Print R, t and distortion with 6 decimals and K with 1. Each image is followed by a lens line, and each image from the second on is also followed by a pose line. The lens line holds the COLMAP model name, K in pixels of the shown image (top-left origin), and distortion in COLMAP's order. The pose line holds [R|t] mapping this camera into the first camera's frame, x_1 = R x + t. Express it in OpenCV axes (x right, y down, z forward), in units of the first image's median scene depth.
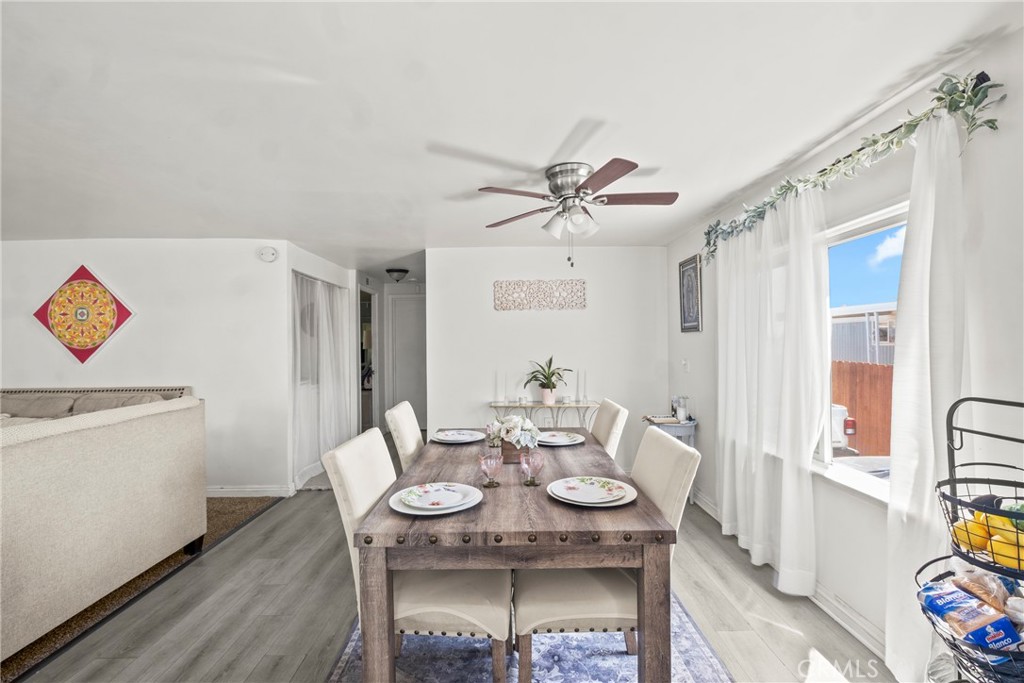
lens RADIAL K [[455.7, 0, 512.0], [0, 455.7, 341.5], [0, 0, 1]] dist [0.000246, -0.000304]
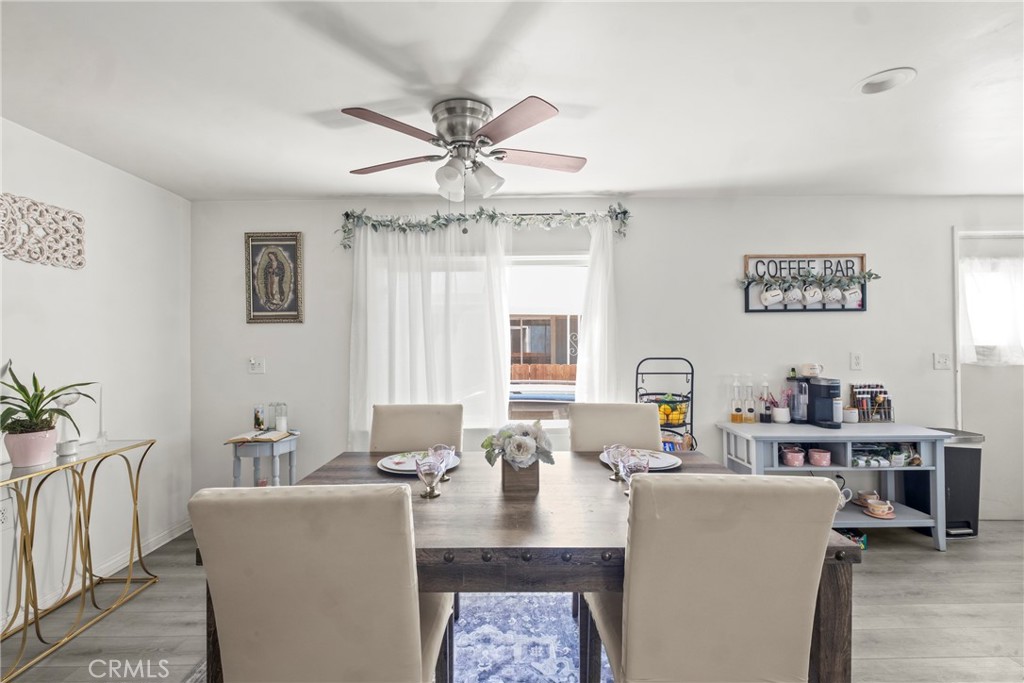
lens RADIAL K [[450.1, 0, 513.6], [0, 450.1, 338.7], [0, 0, 1]] dist [0.008532, -0.006693]
pose [[-0.000475, 0.015275, 0.999883, -0.407955], [0.004237, 0.999874, -0.015273, 0.020519], [-0.999991, 0.004230, -0.000540, 0.570986]]
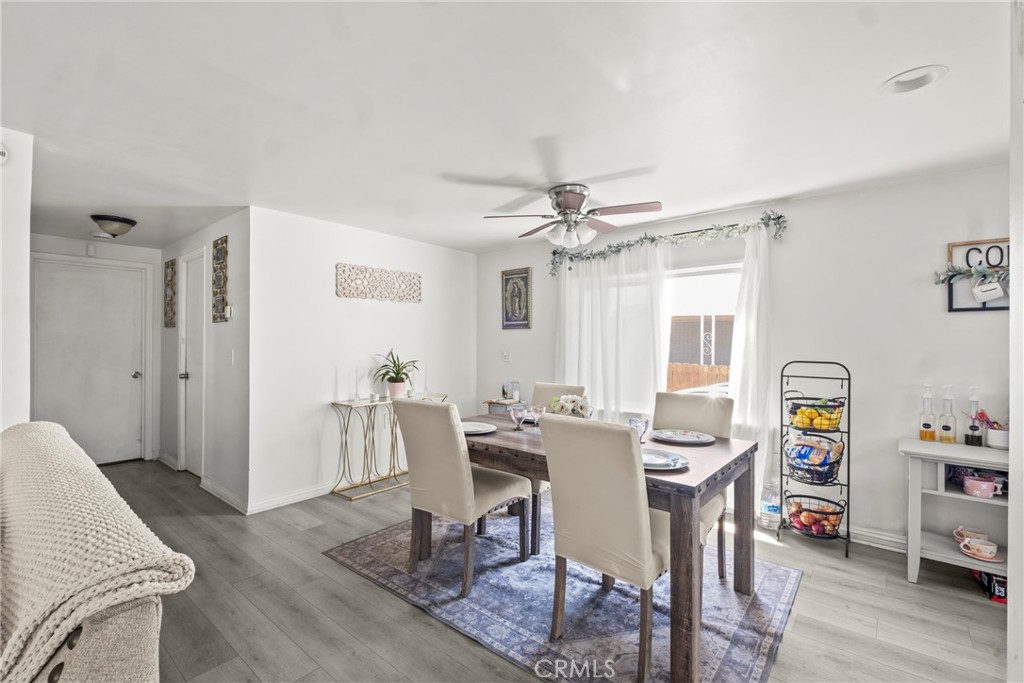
lens RADIAL K [[455.7, 0, 512.0], [0, 455.7, 341.5], [0, 0, 1]] dist [0.000246, -0.000304]
pose [[0.647528, 0.013475, 0.761923, -0.547669], [-0.013313, 0.999891, -0.006369, 0.020655], [-0.761926, -0.006020, 0.647637, 0.210013]]
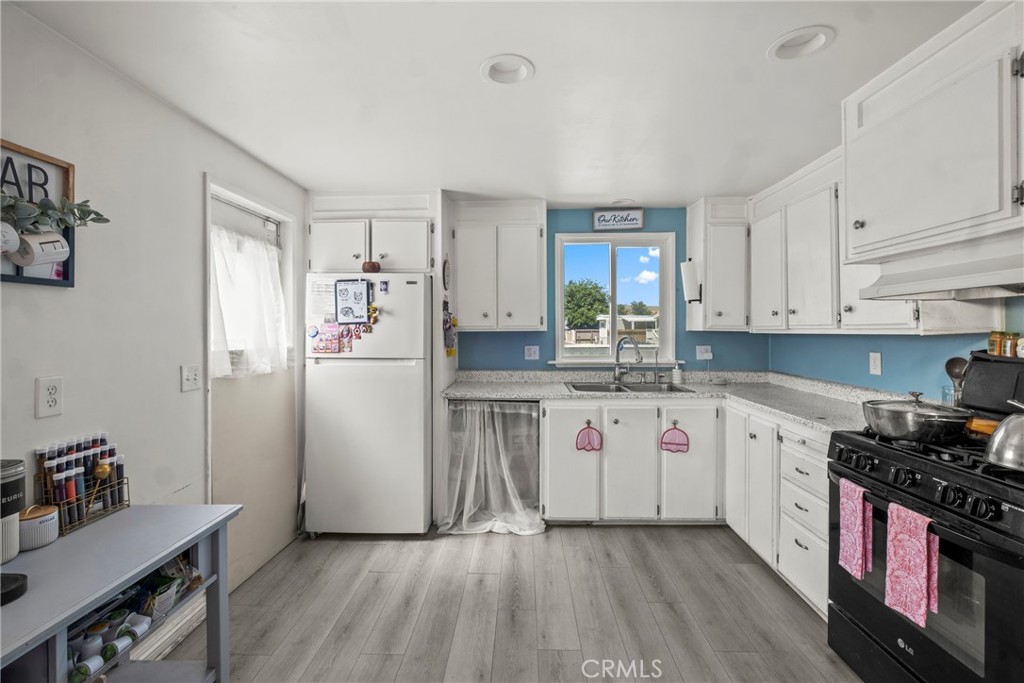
lens RADIAL K [[453.0, 0, 509.5], [0, 453.0, 328.3], [0, 0, 1]] dist [0.009305, -0.007262]
pose [[-0.999243, 0.011772, 0.037076, 0.021408], [0.011641, 0.999925, -0.003757, 0.001466], [-0.037118, -0.003323, -0.999305, 0.304878]]
